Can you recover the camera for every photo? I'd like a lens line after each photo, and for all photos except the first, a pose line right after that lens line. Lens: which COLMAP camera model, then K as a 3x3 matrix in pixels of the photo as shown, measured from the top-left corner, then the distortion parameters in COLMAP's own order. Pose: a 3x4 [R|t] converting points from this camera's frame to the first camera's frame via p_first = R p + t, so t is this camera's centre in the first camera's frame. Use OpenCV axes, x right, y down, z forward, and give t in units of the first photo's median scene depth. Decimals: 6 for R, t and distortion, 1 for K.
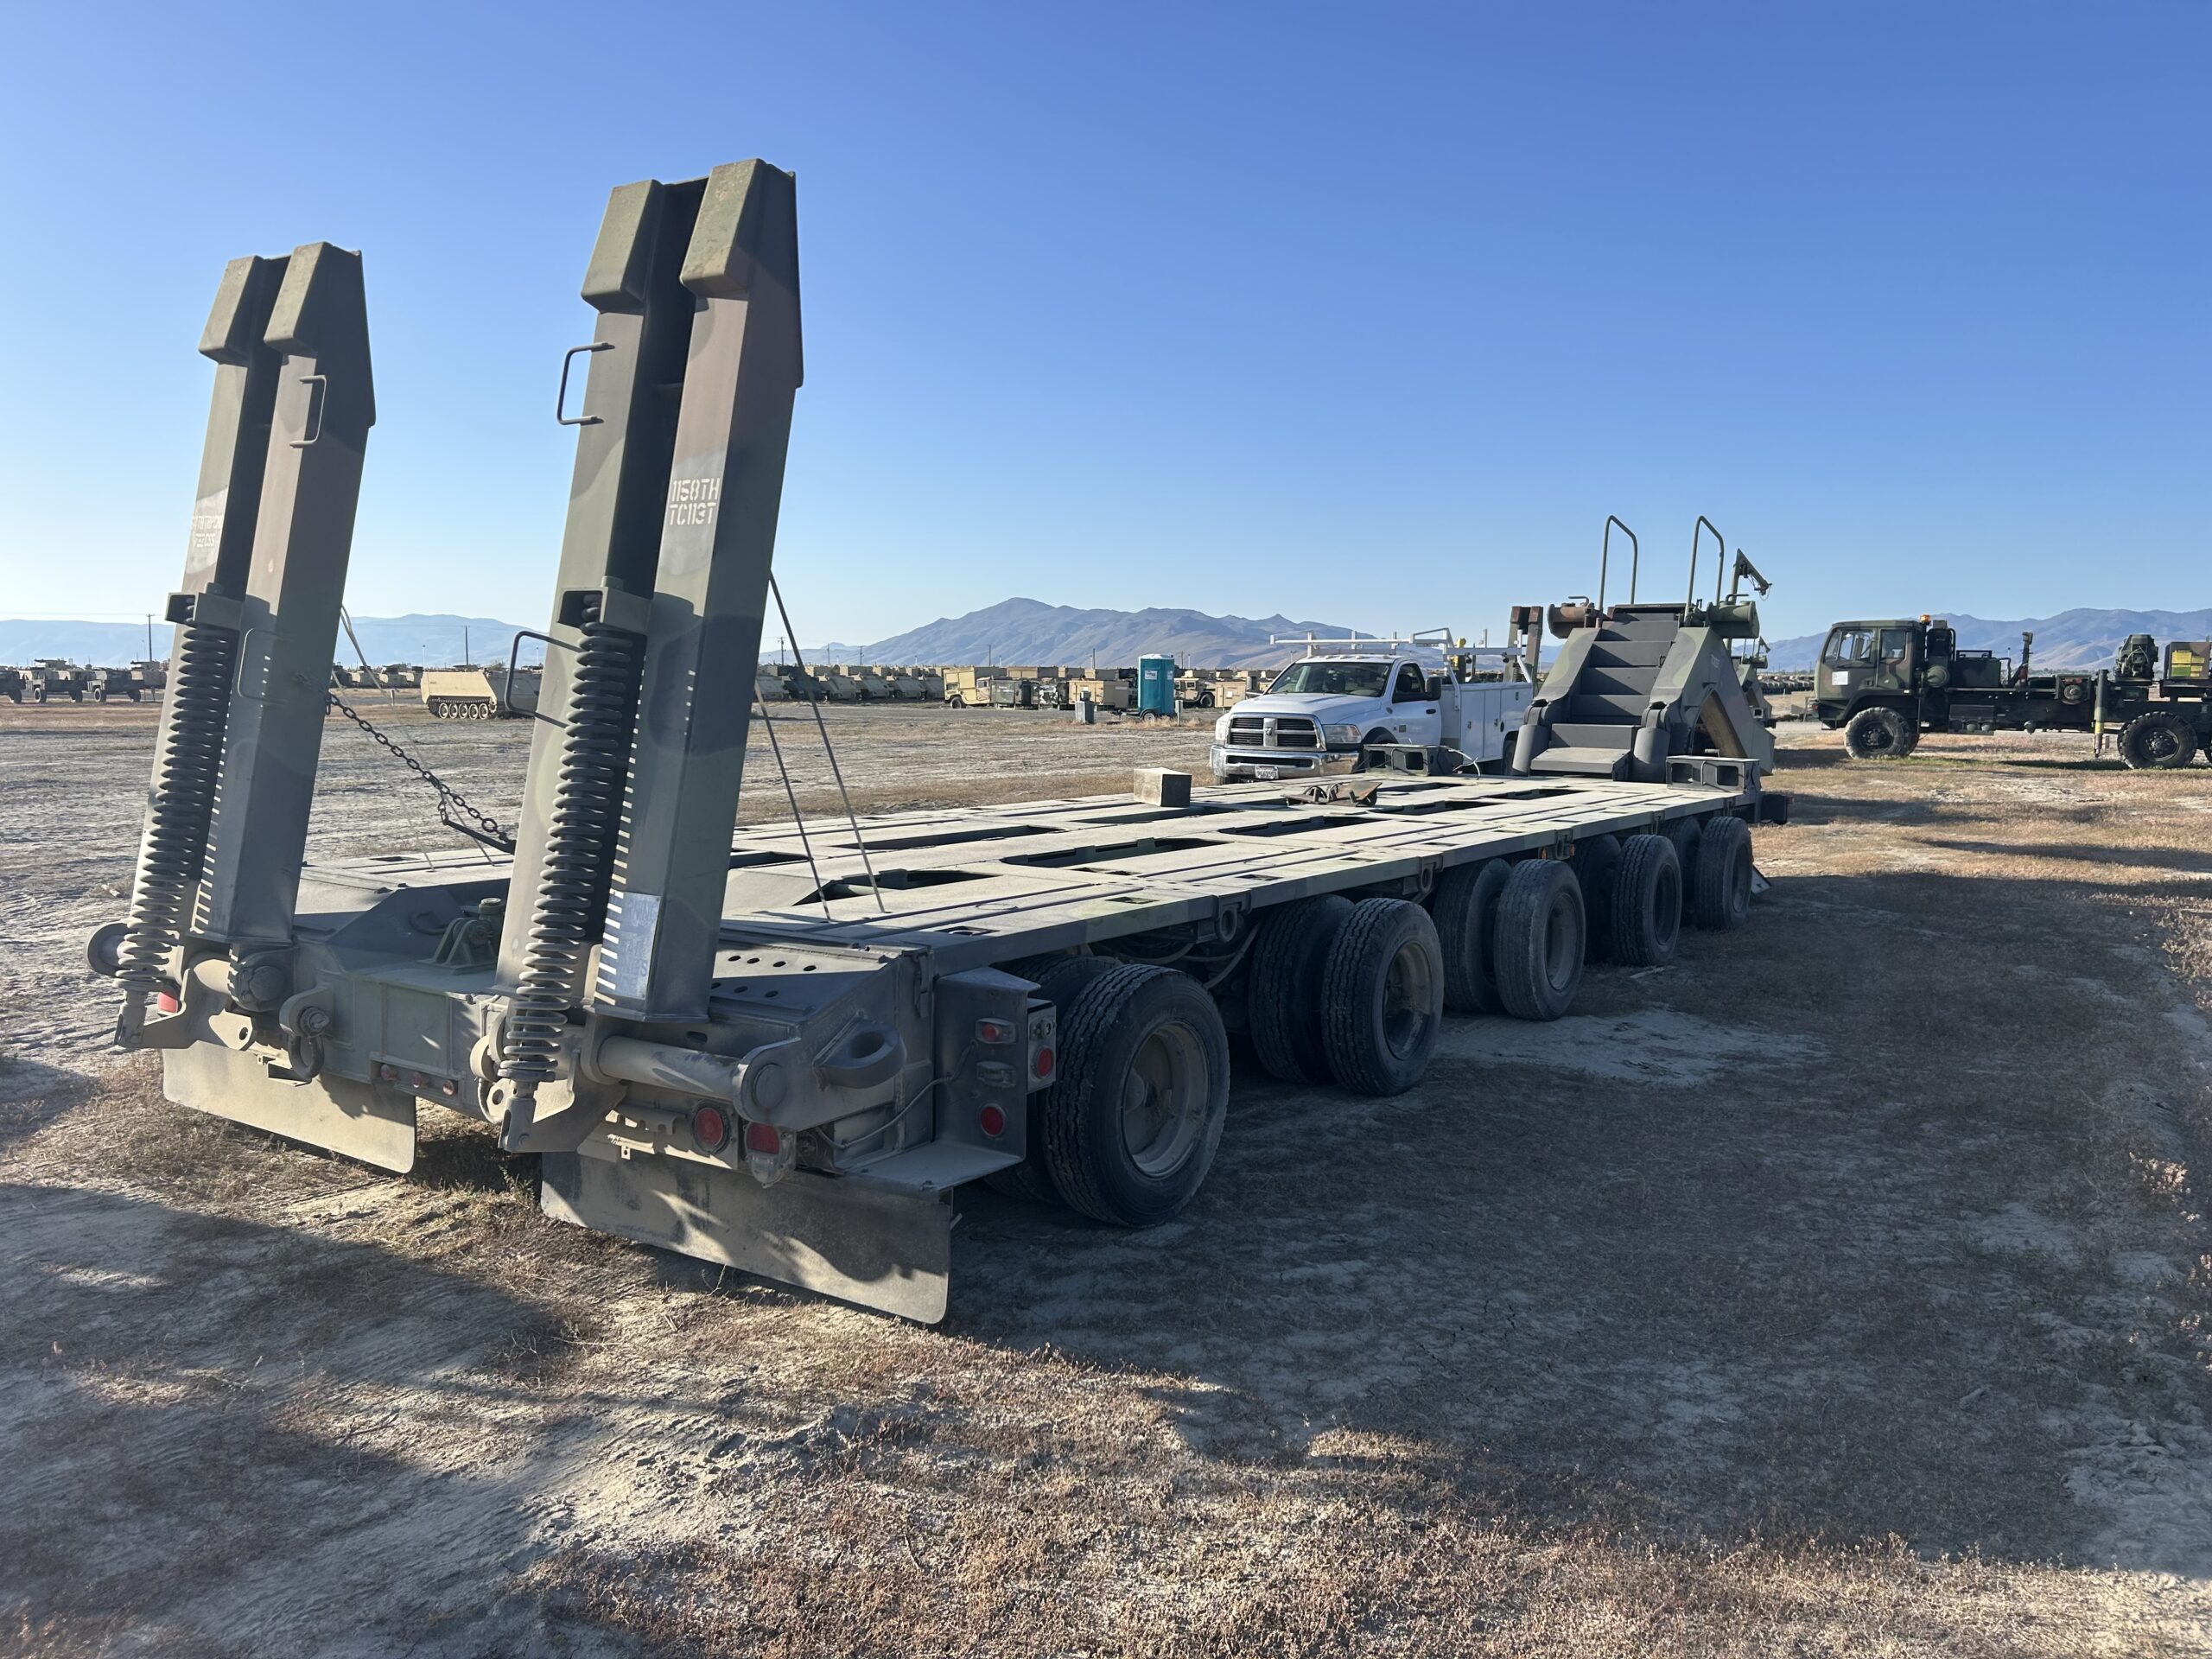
lens RADIAL K [[1678.3, 0, 1110.7], [0, 1678.3, 822.9], [0, 0, 1]] dist [0.044192, -0.009659]
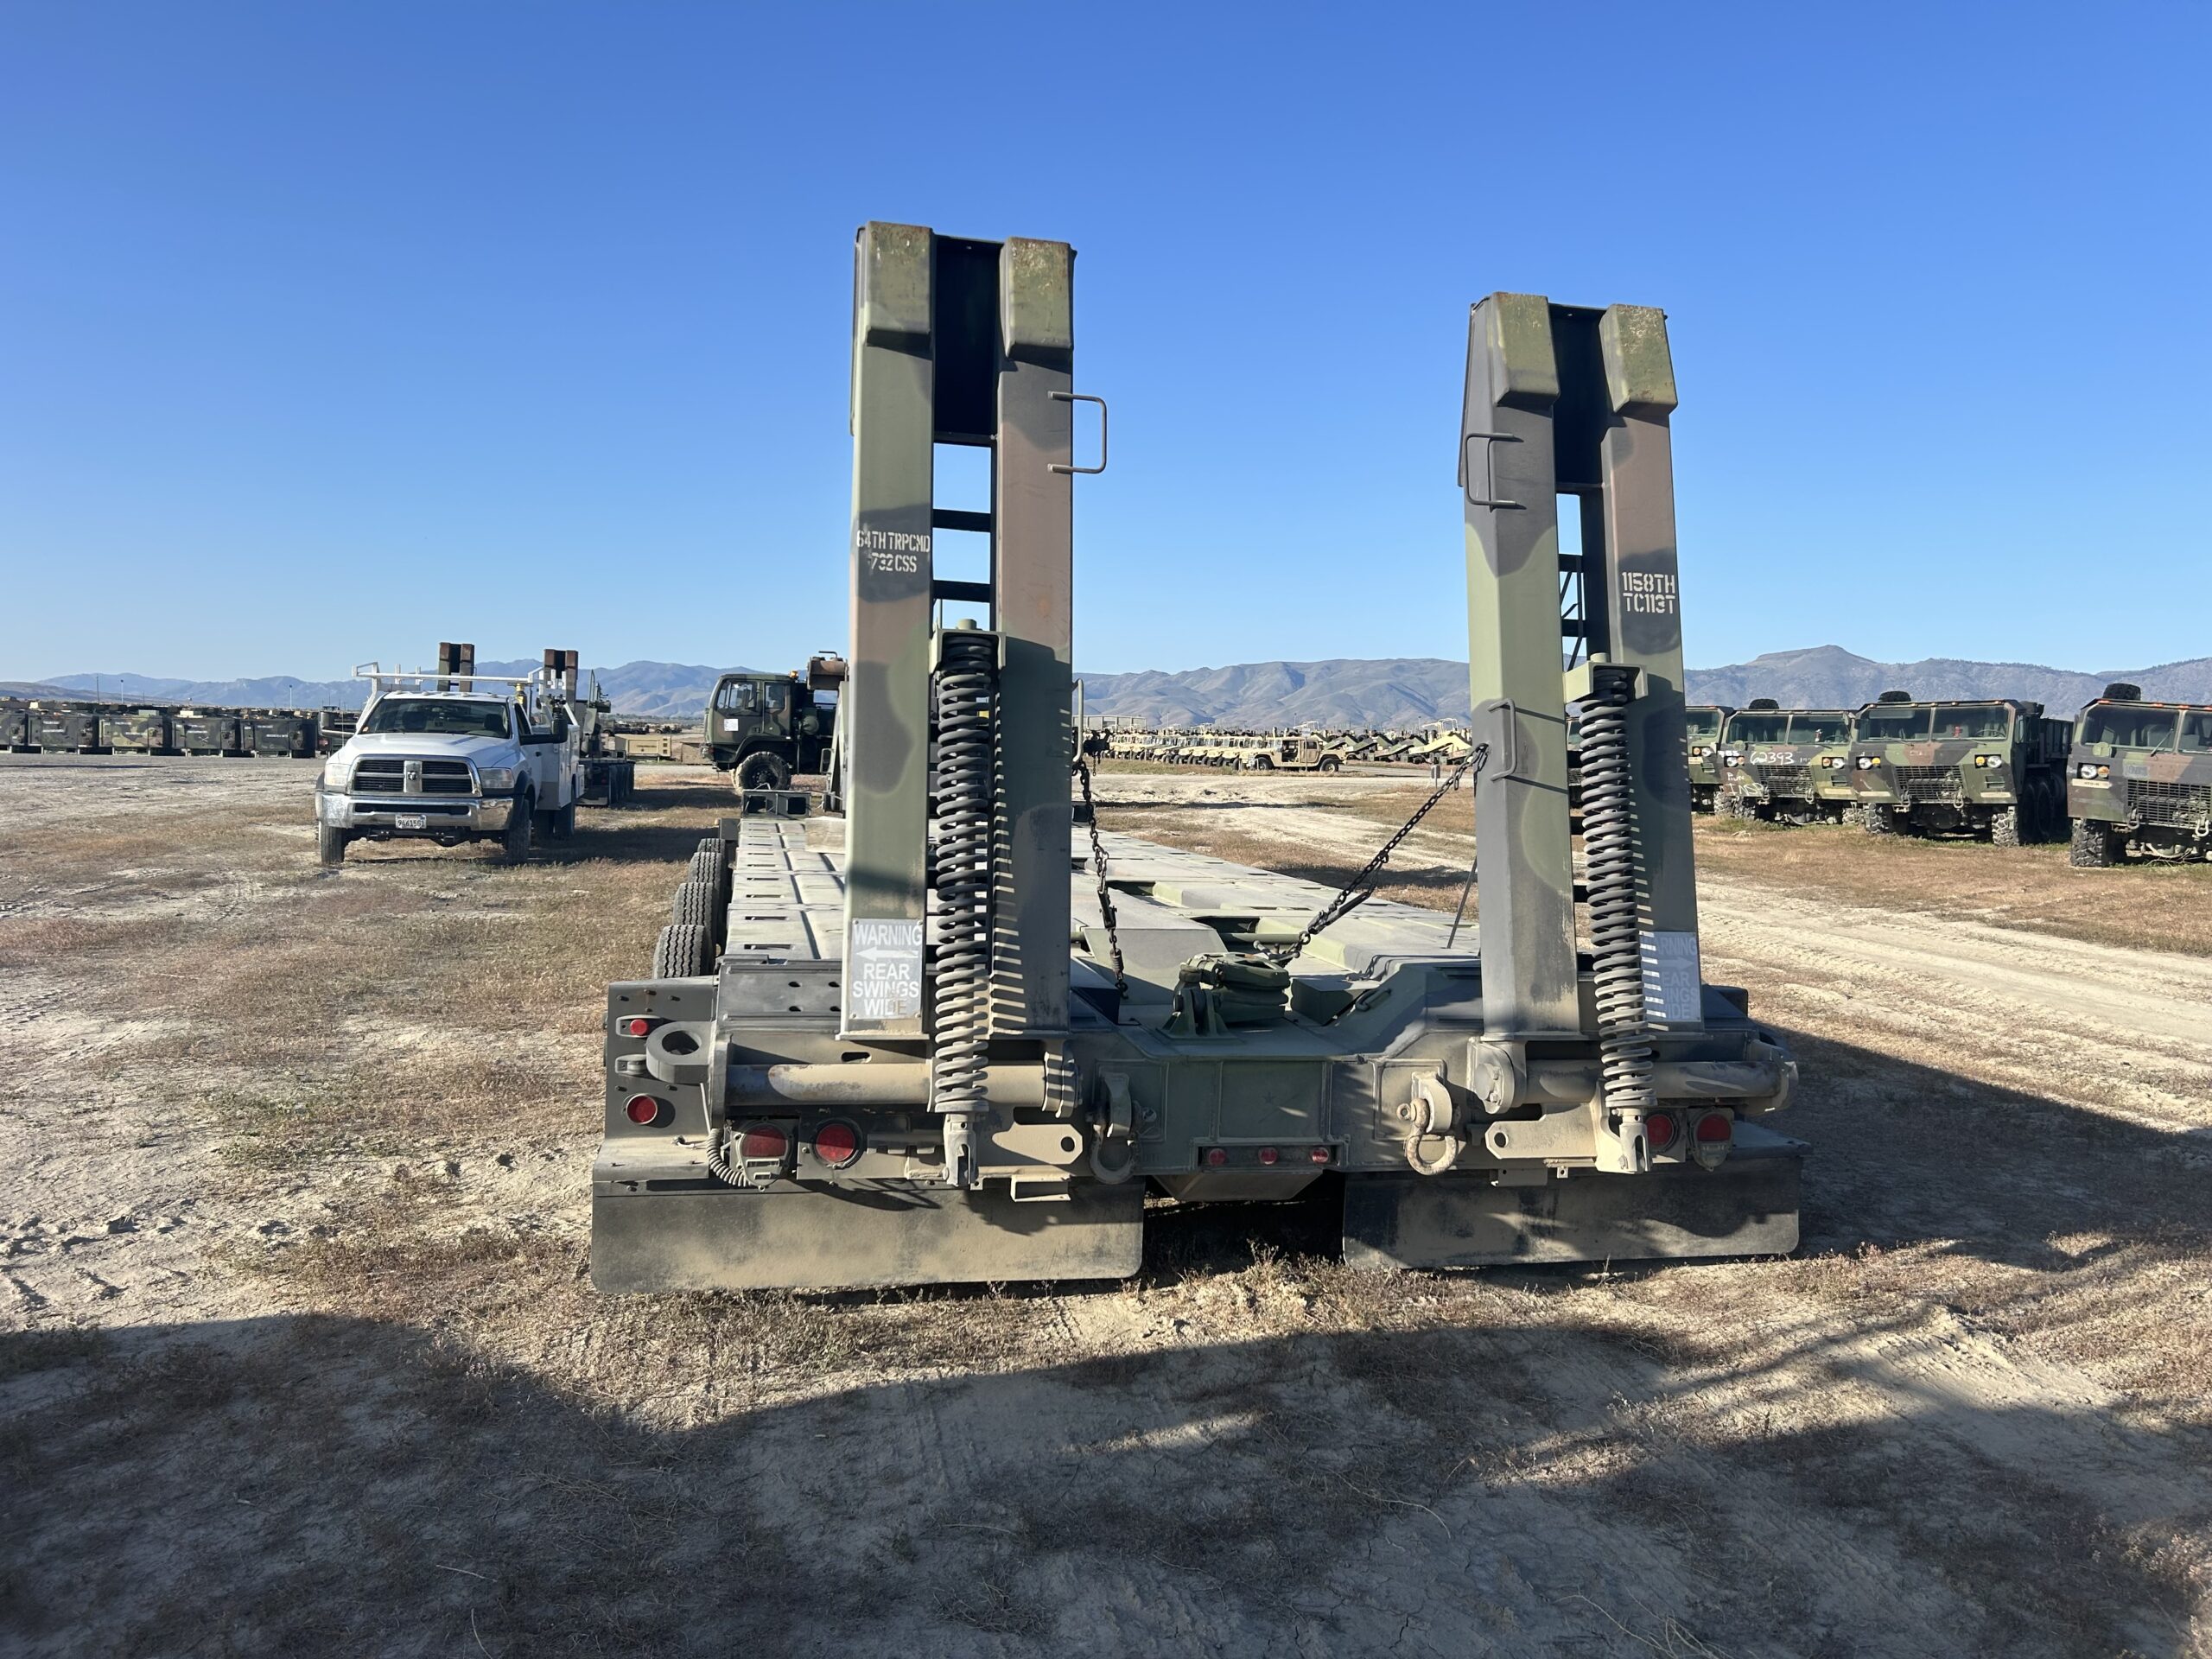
lens RADIAL K [[1678.3, 0, 1108.7], [0, 1678.3, 833.6], [0, 0, 1]] dist [0.044192, -0.009659]
pose [[0.686972, -0.029861, 0.726070, -1.061284], [0.041593, 0.999133, 0.001738, -0.033078], [-0.725493, 0.029005, 0.687618, 0.372098]]
